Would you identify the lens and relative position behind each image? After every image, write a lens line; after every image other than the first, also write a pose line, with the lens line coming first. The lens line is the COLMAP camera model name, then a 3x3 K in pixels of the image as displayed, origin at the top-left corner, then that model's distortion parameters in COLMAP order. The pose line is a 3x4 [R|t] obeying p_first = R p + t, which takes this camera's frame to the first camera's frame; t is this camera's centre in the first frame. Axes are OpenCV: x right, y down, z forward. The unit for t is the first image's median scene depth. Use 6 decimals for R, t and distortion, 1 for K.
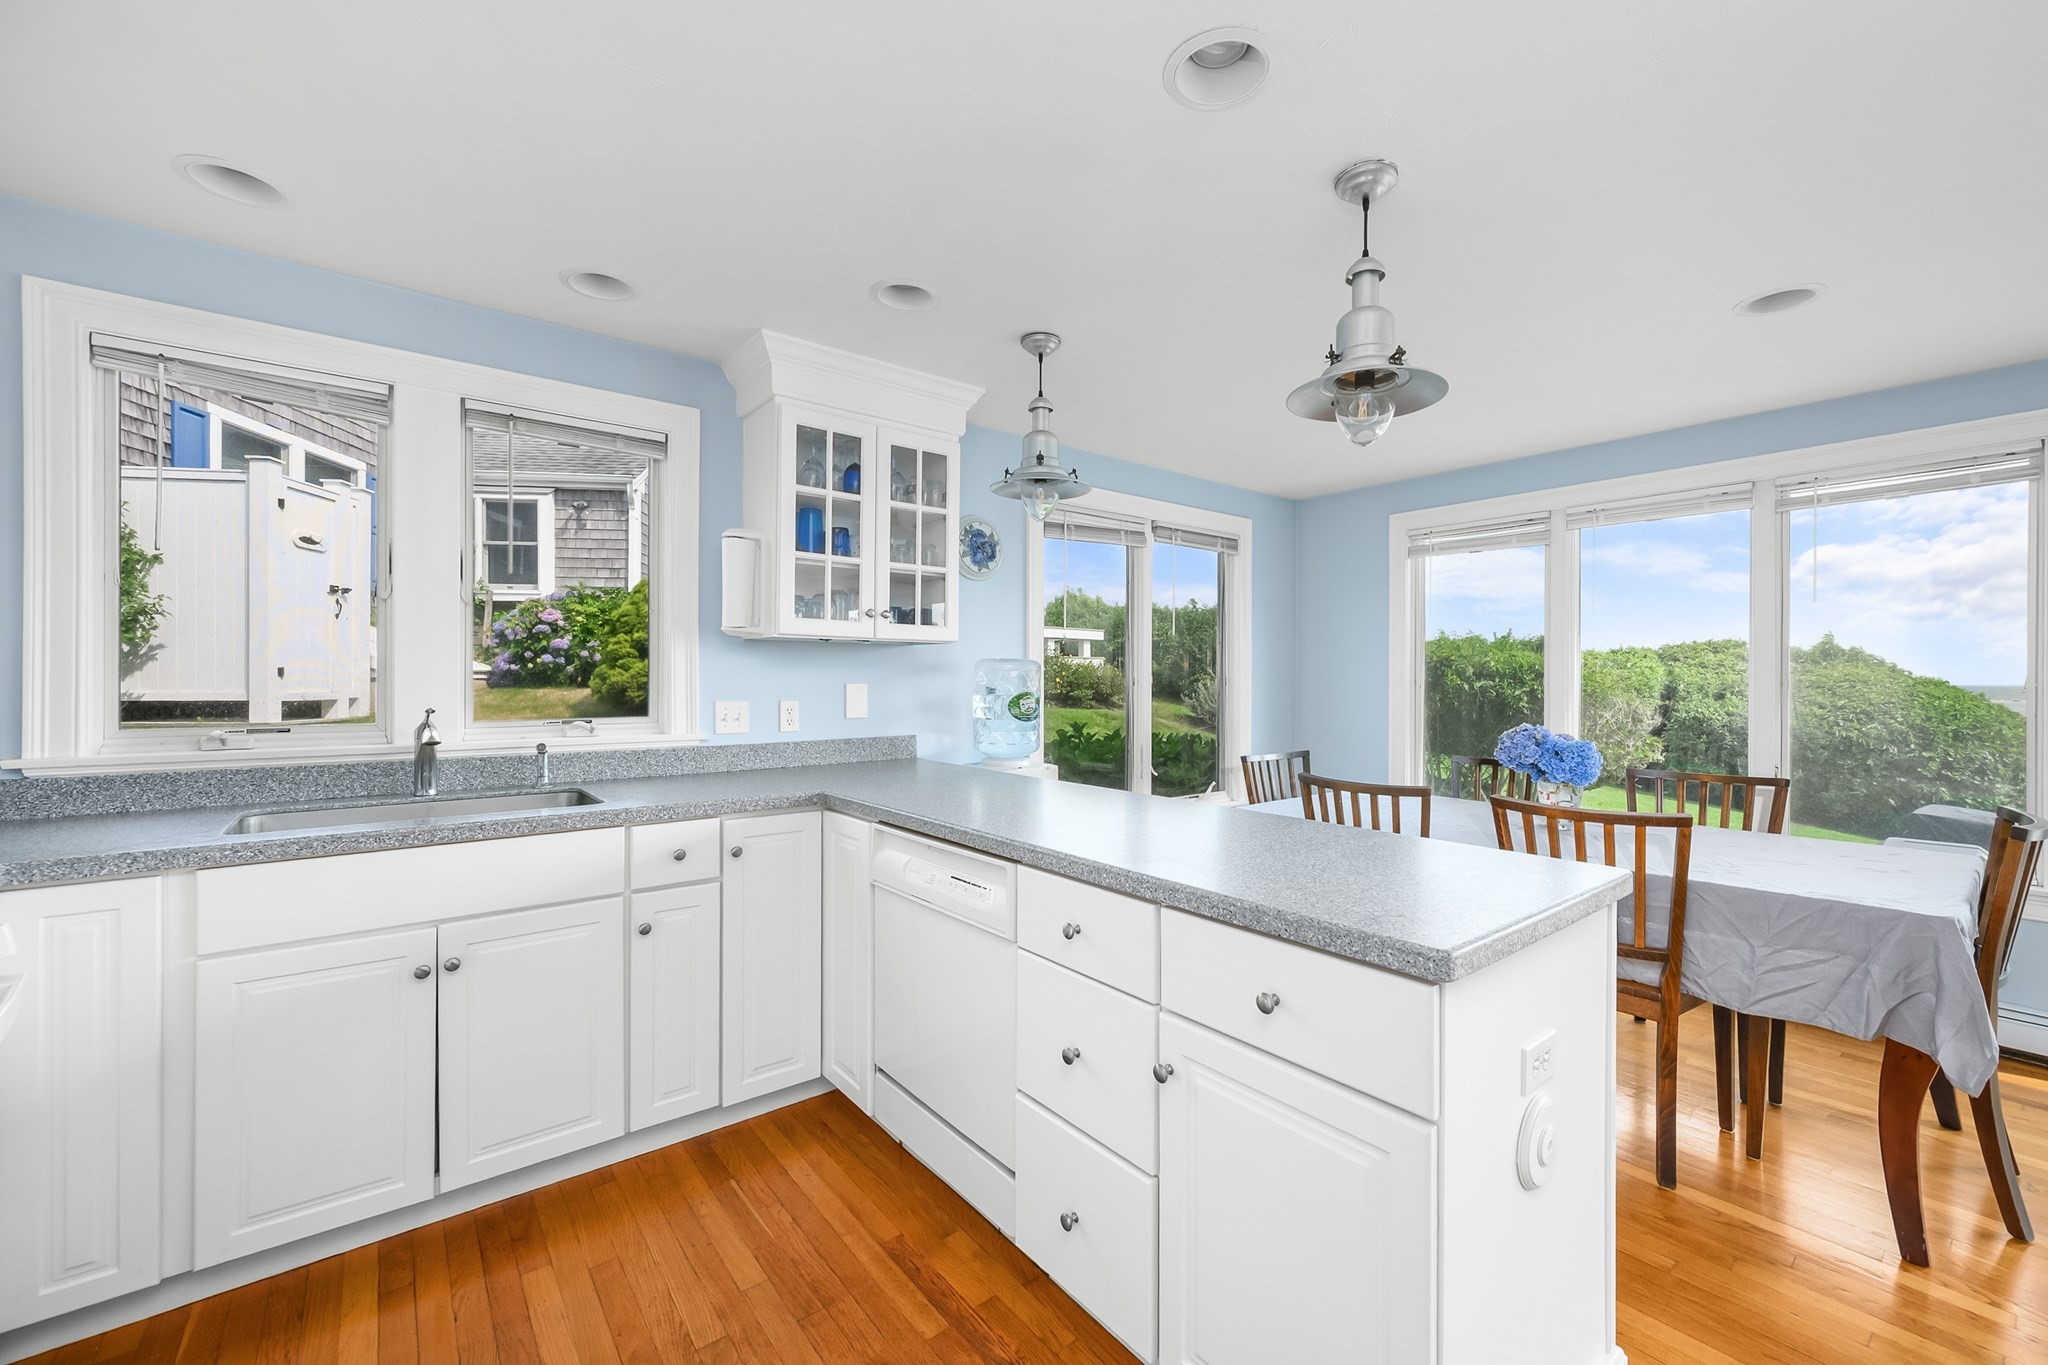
lens RADIAL K [[829.0, 0, 1024.0], [0, 829.0, 682.5], [0, 0, 1]] dist [0.000539, 0.000818]
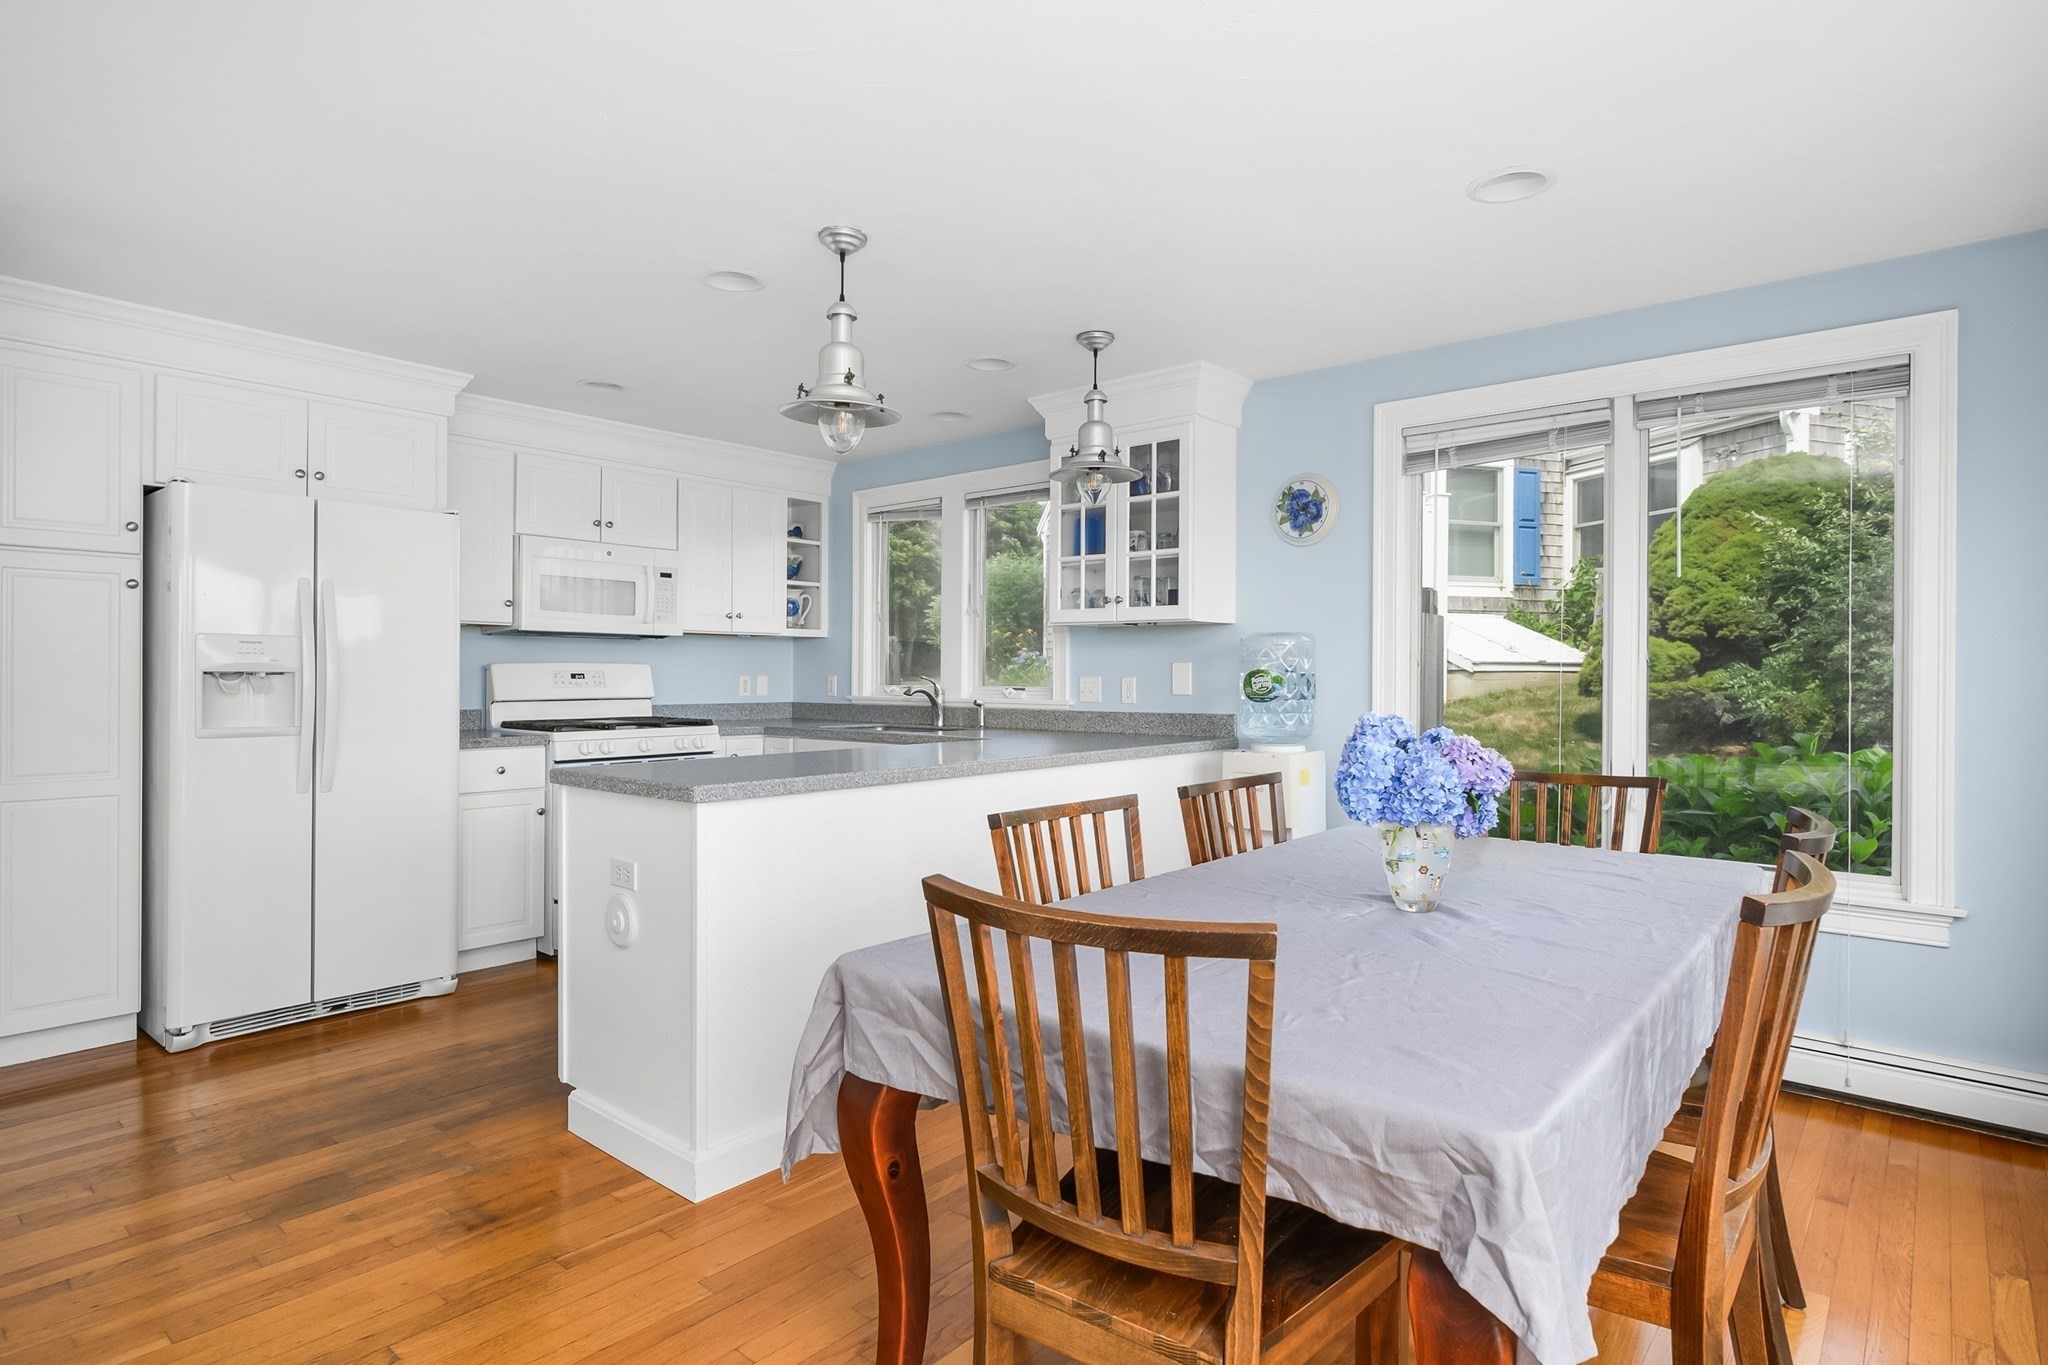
lens RADIAL K [[1070.0, 0, 1024.0], [0, 1070.0, 682.5], [0, 0, 1]] dist [-0.001800, 0.000048]
pose [[0.187101, 0.004731, -0.982329, 1.029820], [-0.007967, 0.999963, 0.003298, 0.022142], [0.982308, 0.007209, 0.187131, 0.495936]]
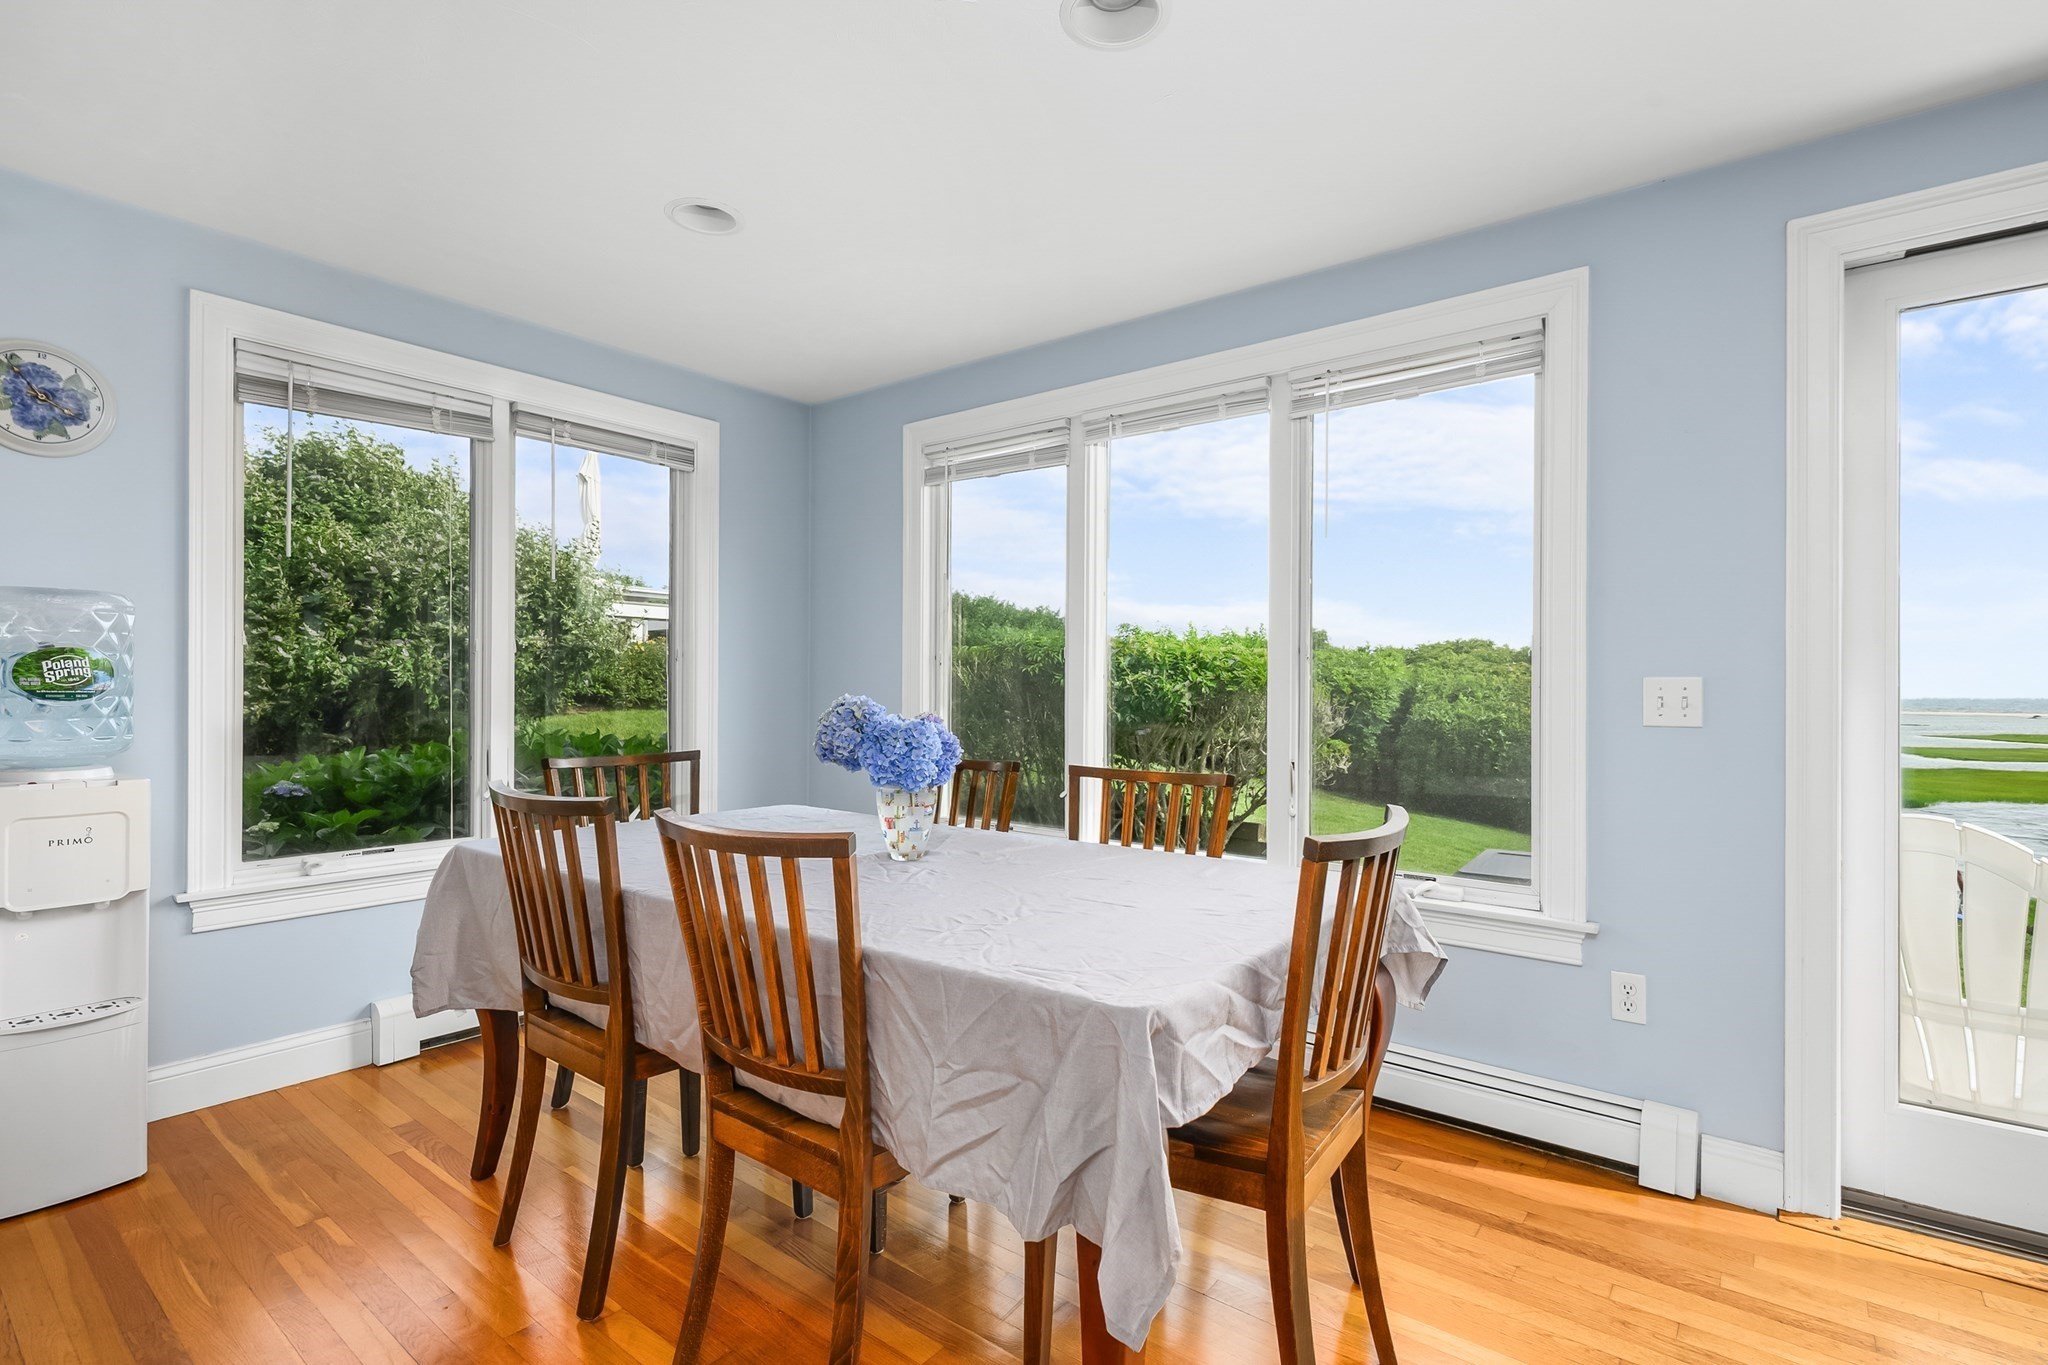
lens RADIAL K [[974.5, 0, 1027.1], [0, 974.5, 688.7], [0, 0, 1]] dist [-0.001123, 0.000786]
pose [[0.972826, 0.001668, 0.231532, 0.451727], [-0.000930, 0.999994, -0.003296, 0.037962], [-0.231536, 0.002991, 0.972822, 0.198968]]
